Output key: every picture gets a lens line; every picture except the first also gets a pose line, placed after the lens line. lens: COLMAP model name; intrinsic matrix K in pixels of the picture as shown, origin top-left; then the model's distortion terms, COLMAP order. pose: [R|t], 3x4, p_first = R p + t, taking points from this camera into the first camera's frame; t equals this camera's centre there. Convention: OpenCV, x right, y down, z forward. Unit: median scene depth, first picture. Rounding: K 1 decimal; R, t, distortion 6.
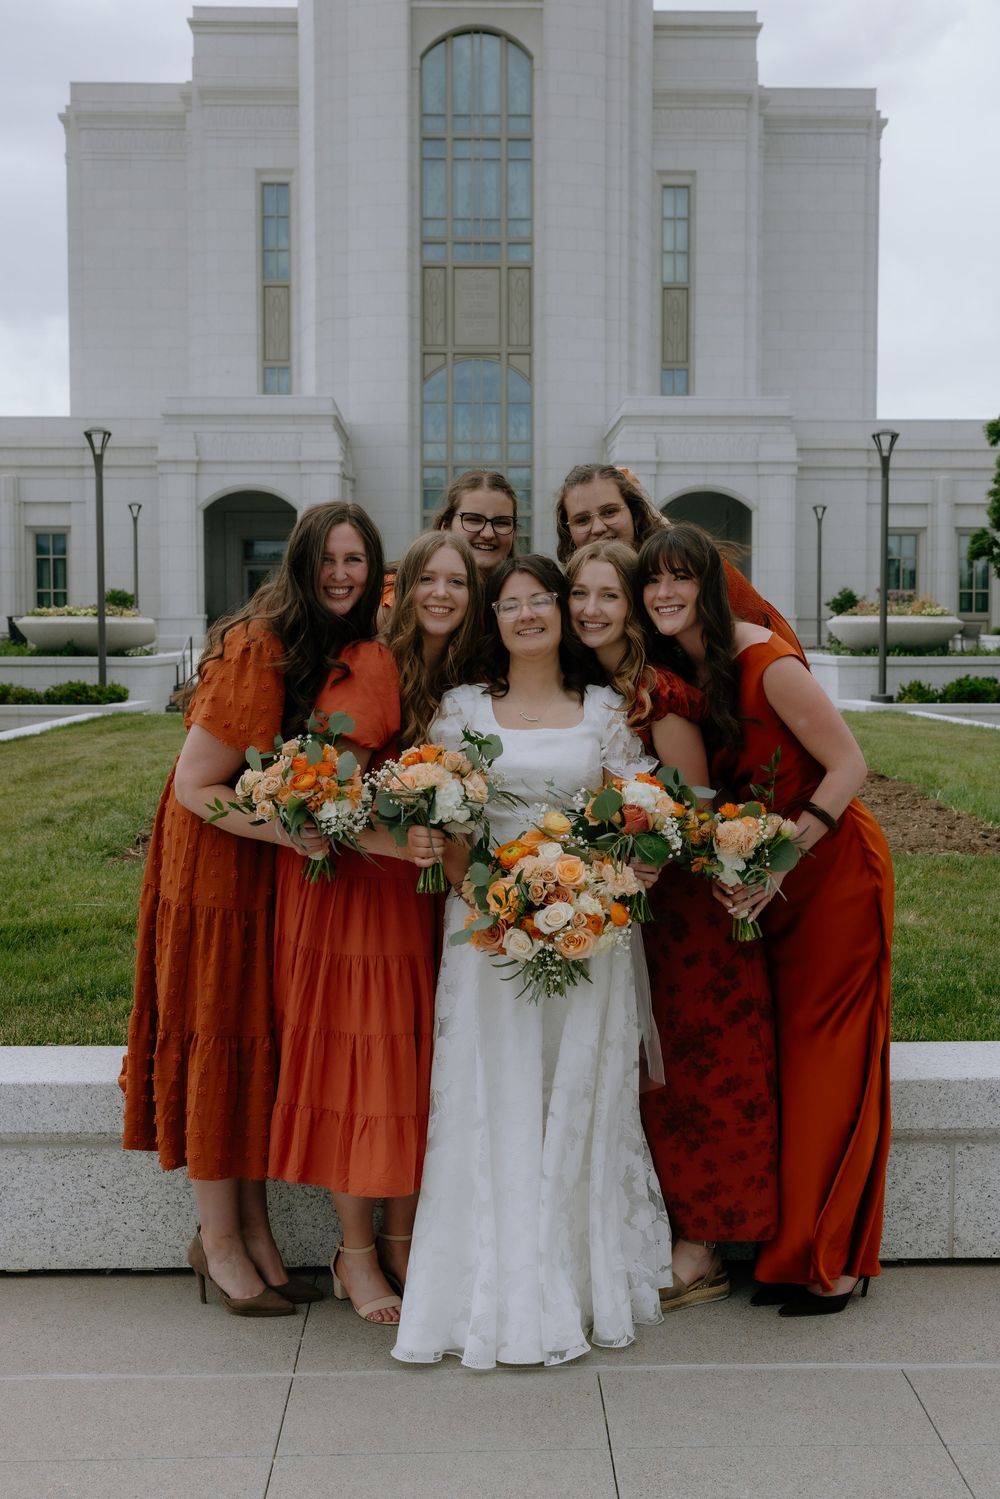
lens RADIAL K [[1801.9, 0, 500.0], [0, 1801.9, 749.5], [0, 0, 1]] dist [-0.002859, 0.002242]
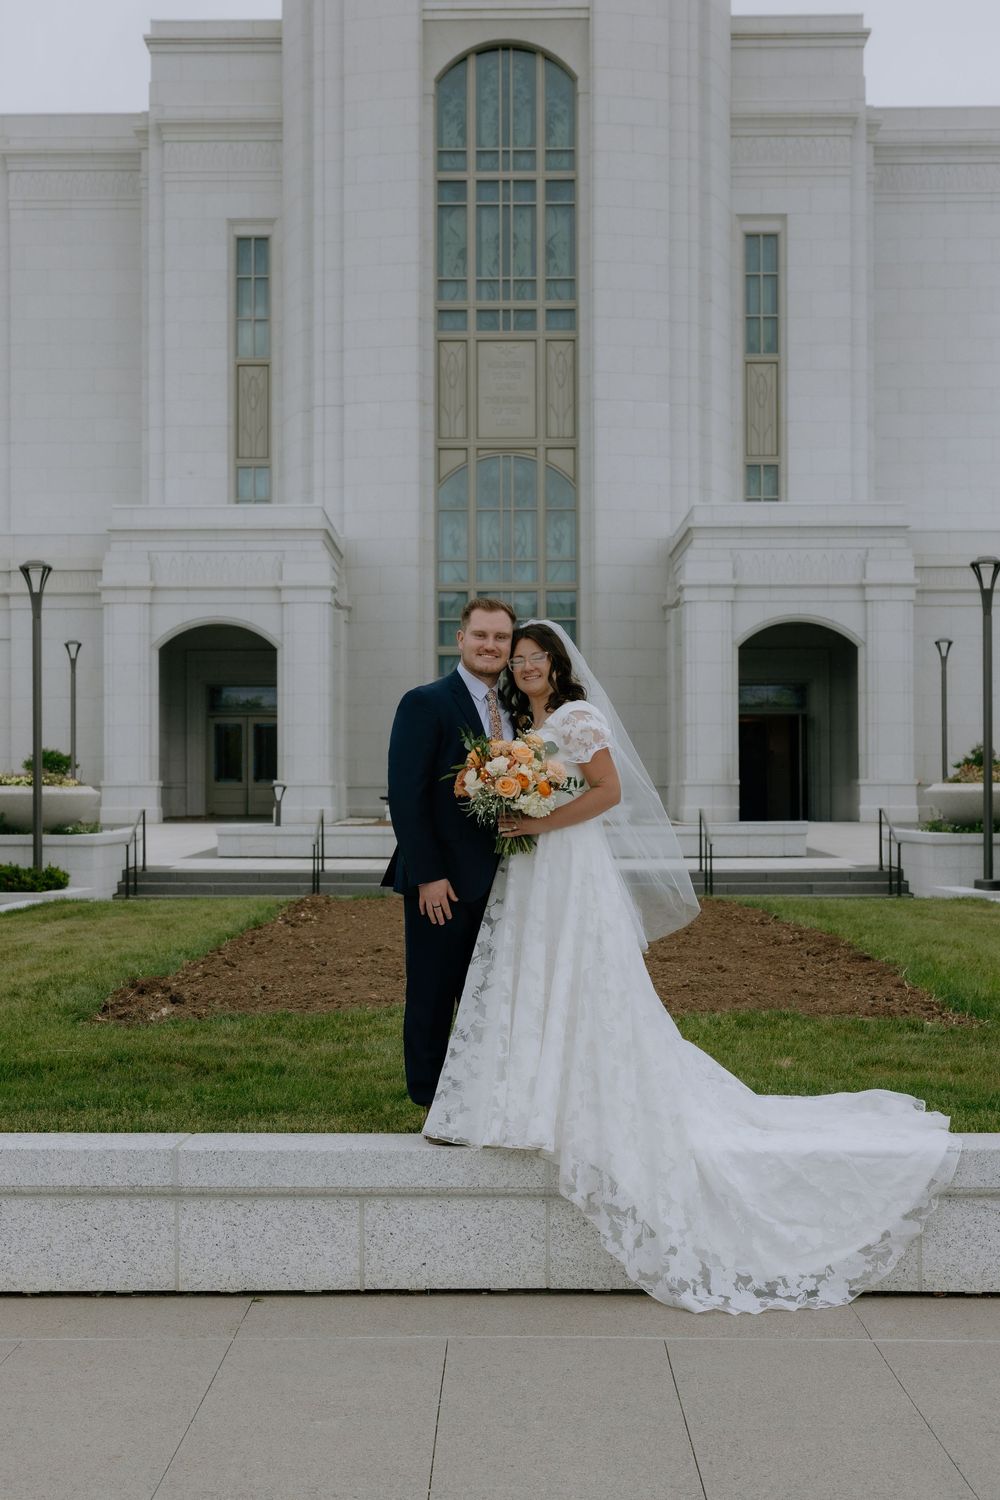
lens RADIAL K [[2488.8, 0, 443.6], [0, 2488.8, 771.5], [0, 0, 1]] dist [0.016923, -0.008107]
pose [[0.998894, -0.002390, -0.046968, 0.010485], [-0.001206, 0.997077, -0.076391, 0.003709], [0.047013, 0.076363, 0.995971, -0.071466]]
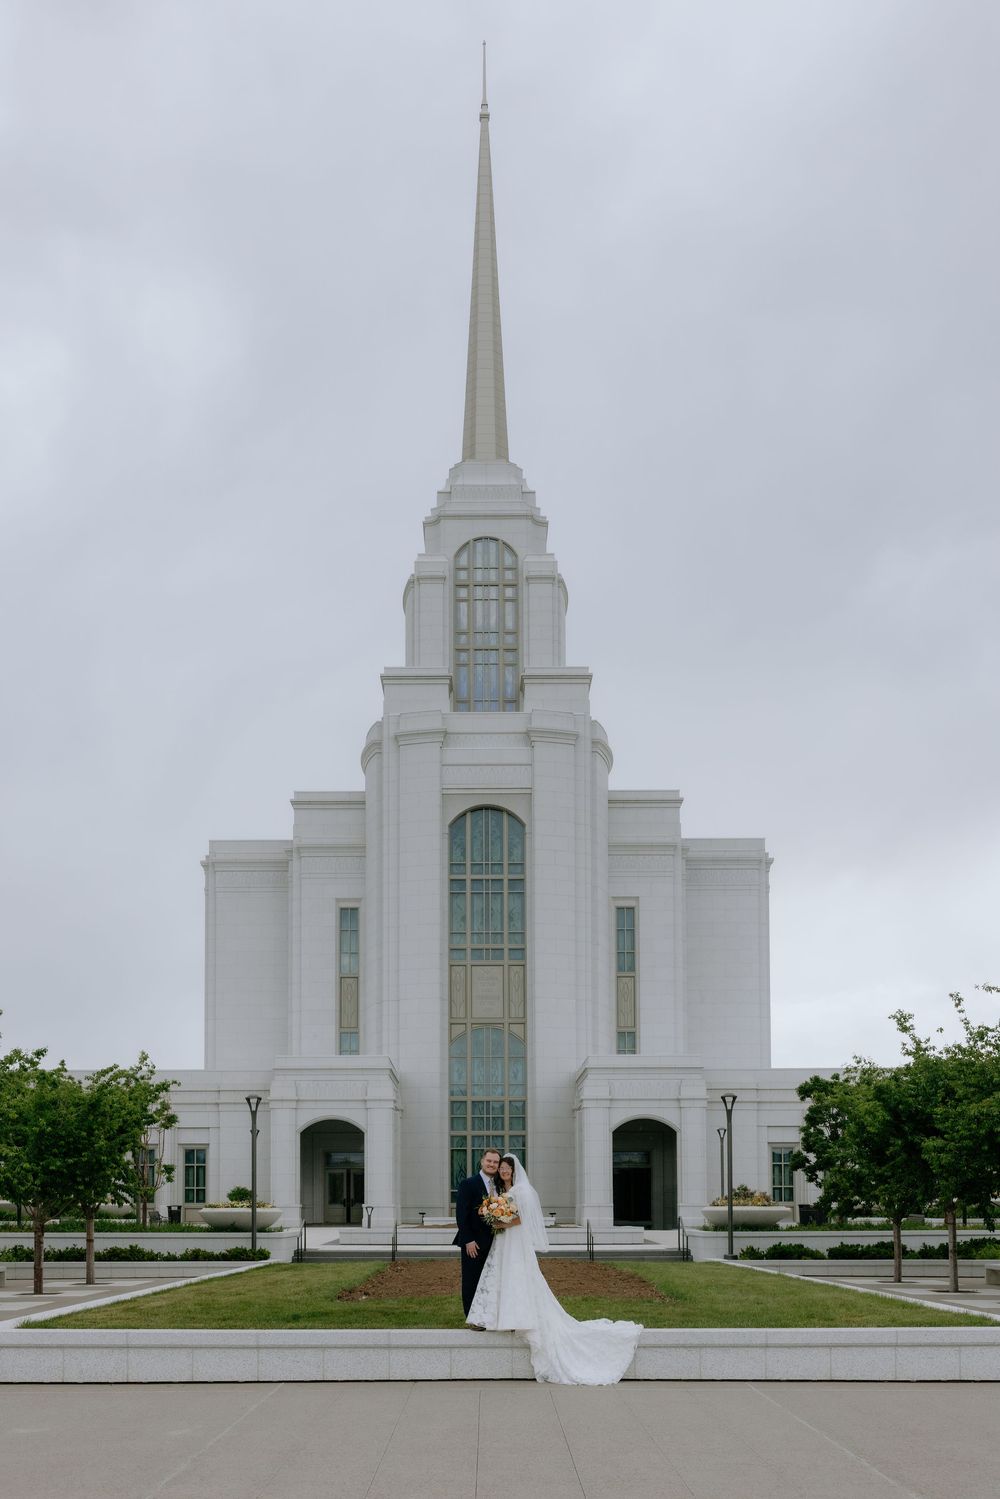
lens RADIAL K [[1516.4, 0, 467.0], [0, 1516.4, 1133.8], [0, 0, 1]] dist [0.005660, 0.001074]
pose [[0.999444, -0.004296, -0.033066, 0.010753], [0.000380, 0.993067, -0.117552, 0.011679], [0.033342, 0.117474, 0.992516, -0.201528]]
